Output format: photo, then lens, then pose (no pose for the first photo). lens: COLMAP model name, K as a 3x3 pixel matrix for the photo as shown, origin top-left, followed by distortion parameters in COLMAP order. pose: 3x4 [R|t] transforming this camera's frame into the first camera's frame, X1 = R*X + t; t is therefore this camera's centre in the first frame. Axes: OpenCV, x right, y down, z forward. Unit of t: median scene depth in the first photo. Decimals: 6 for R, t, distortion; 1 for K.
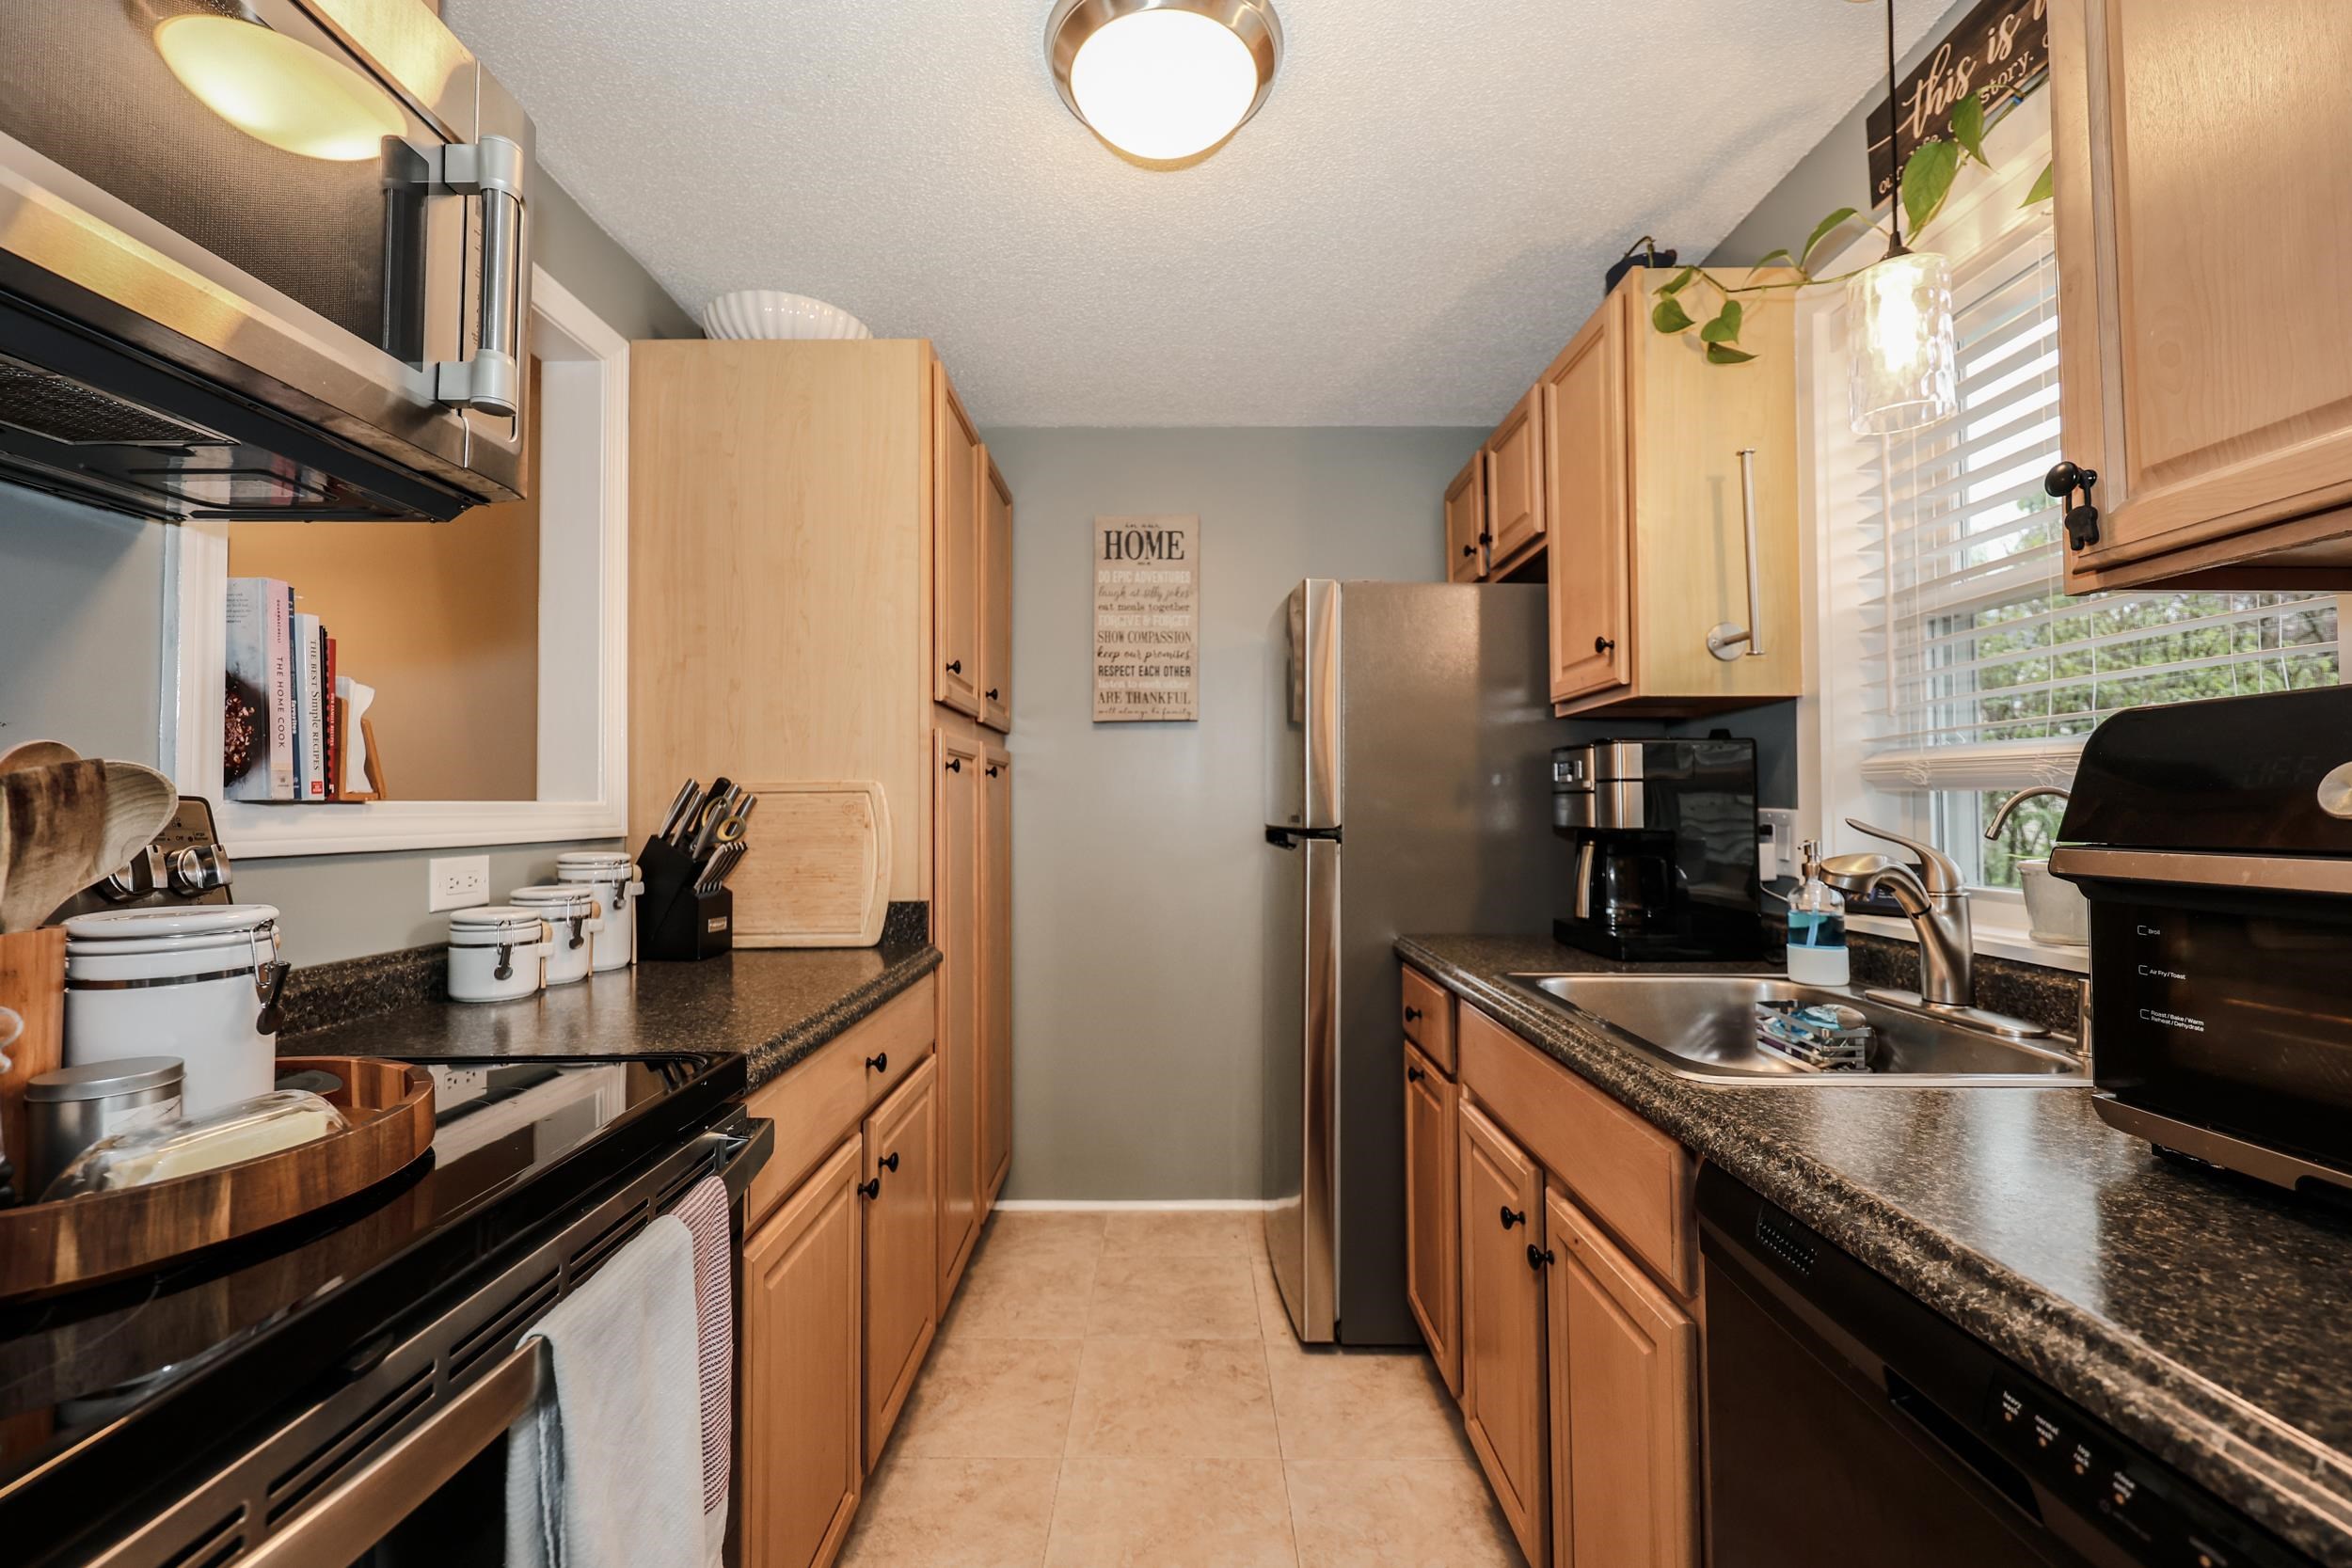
lens RADIAL K [[951.4, 0, 1122.8], [0, 951.4, 776.4], [0, 0, 1]] dist [0.009440, -0.000794]
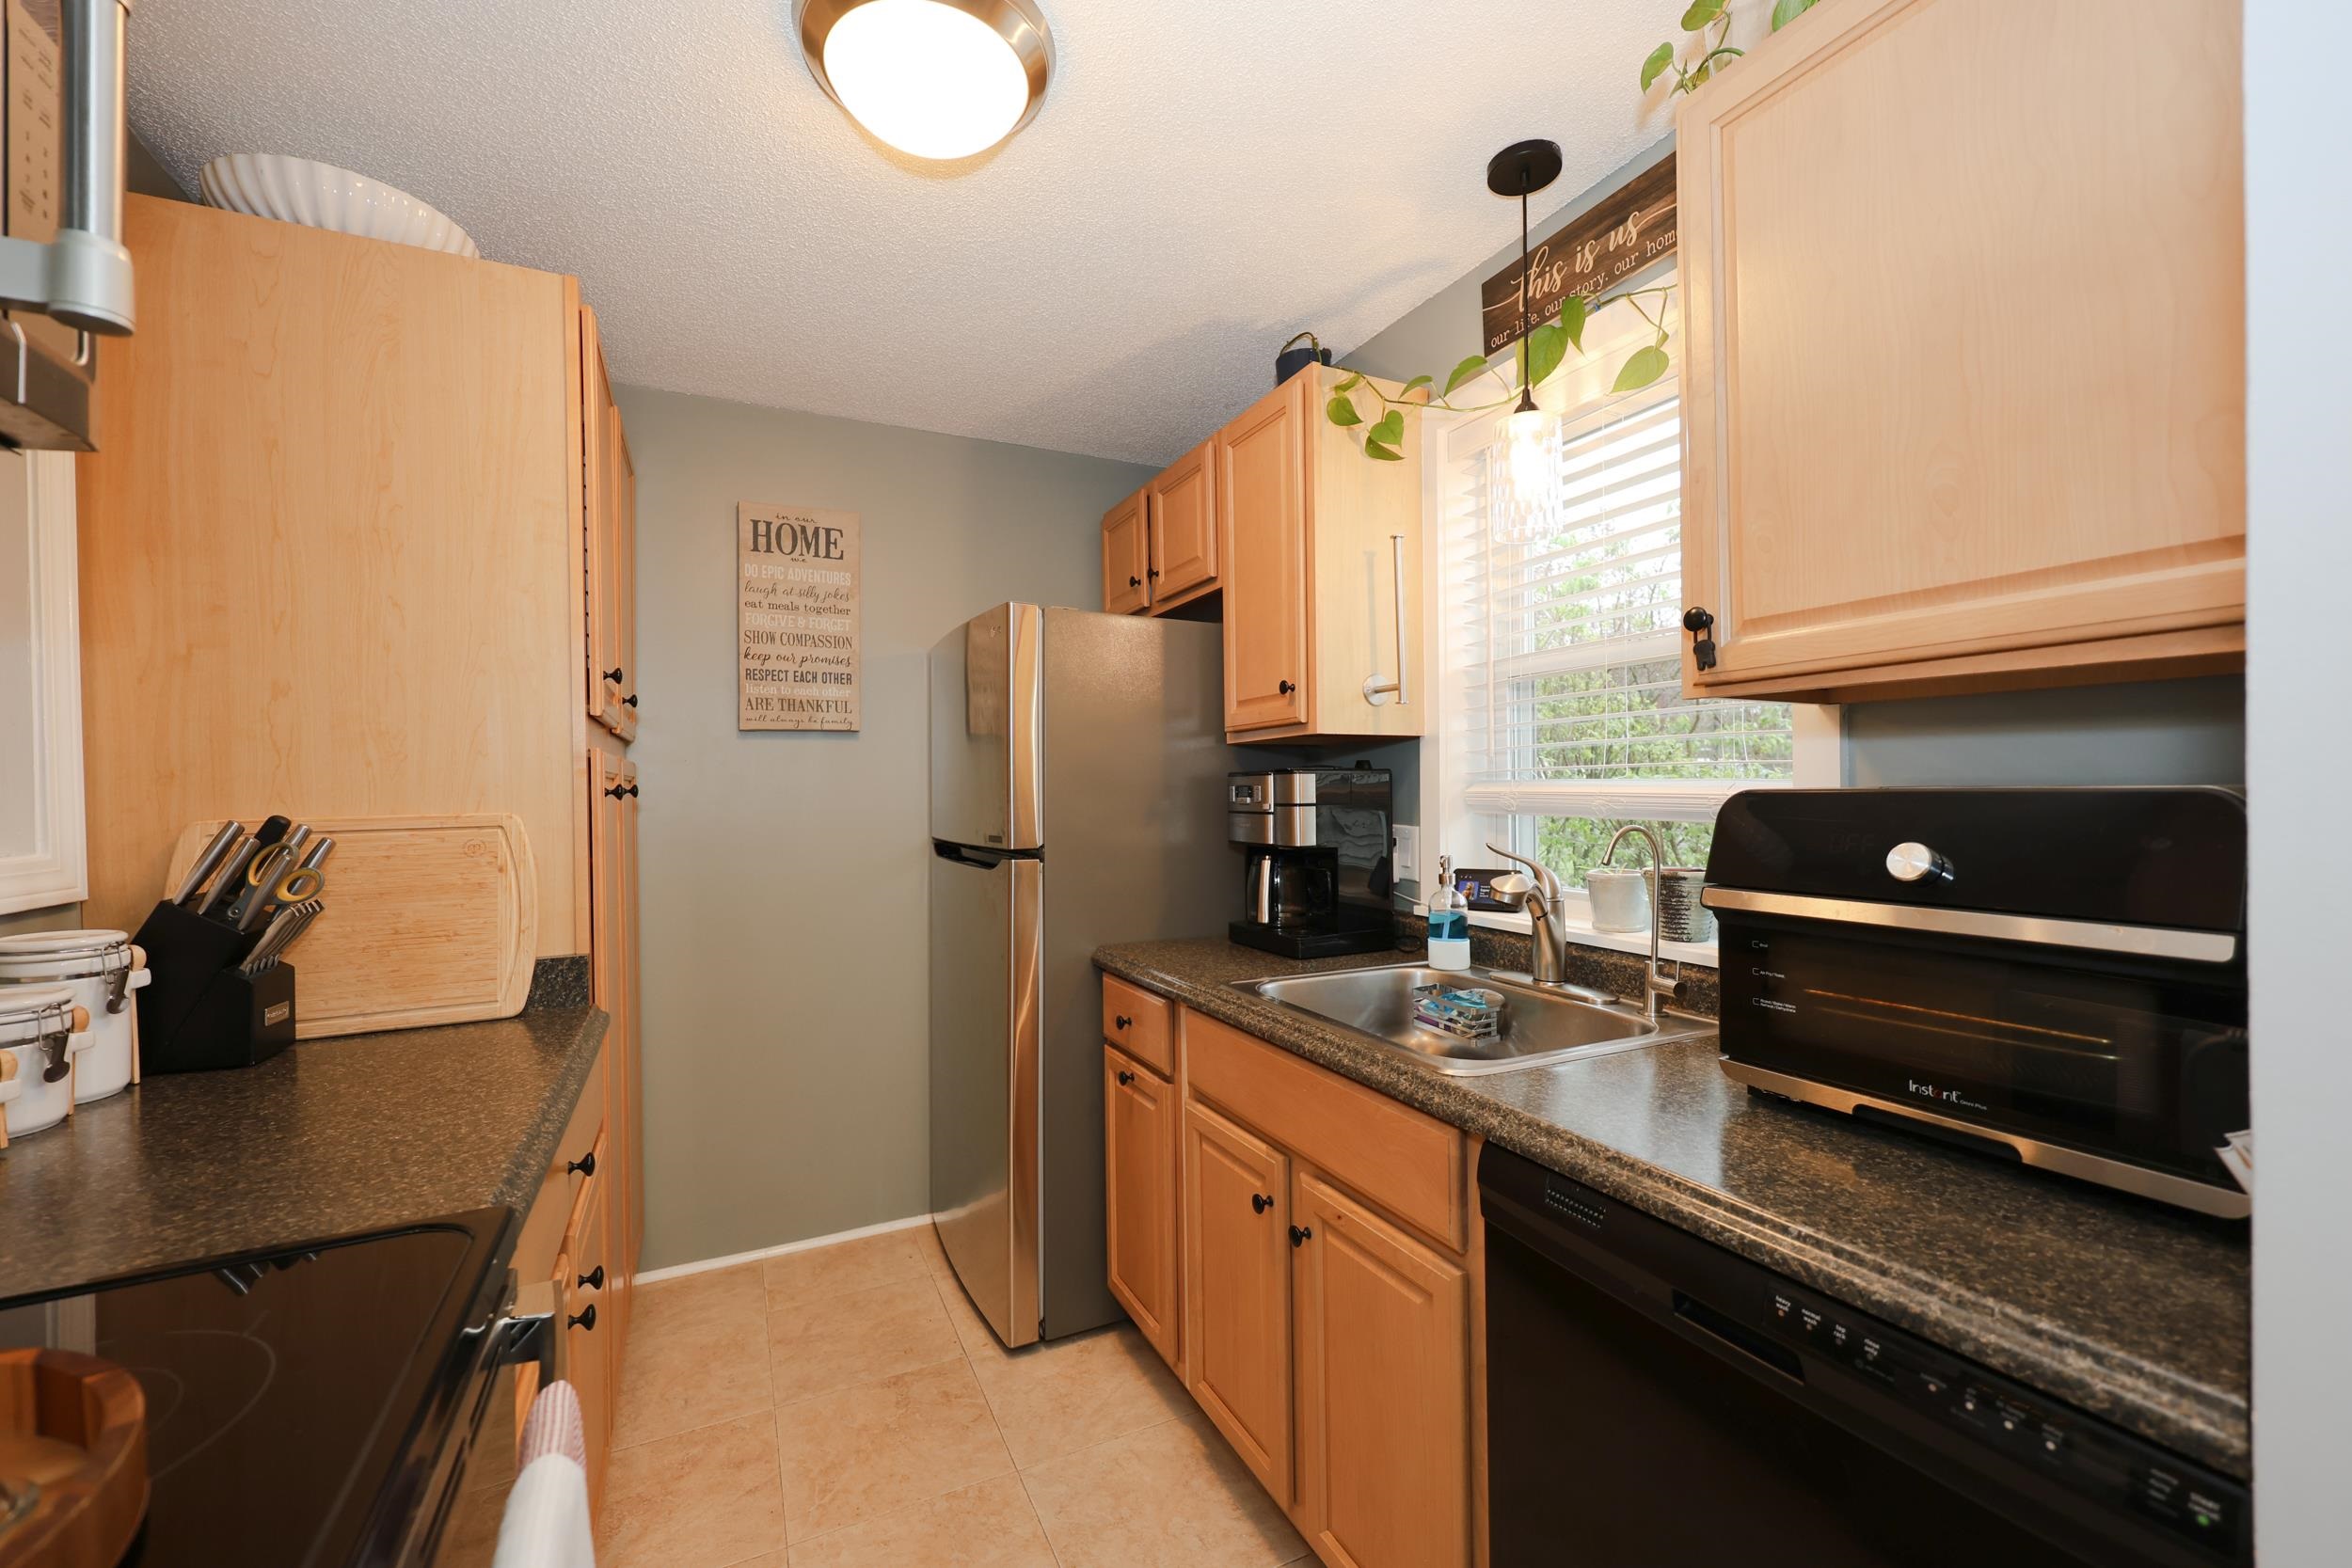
lens RADIAL K [[951.4, 0, 1105.2], [0, 951.4, 785.6], [0, 0, 1]] dist [0.009440, -0.000794]
pose [[0.901734, -0.012399, 0.432114, -0.188485], [0.000577, 0.999622, 0.027479, -0.050389], [-0.432291, -0.024529, 0.901400, 0.054257]]
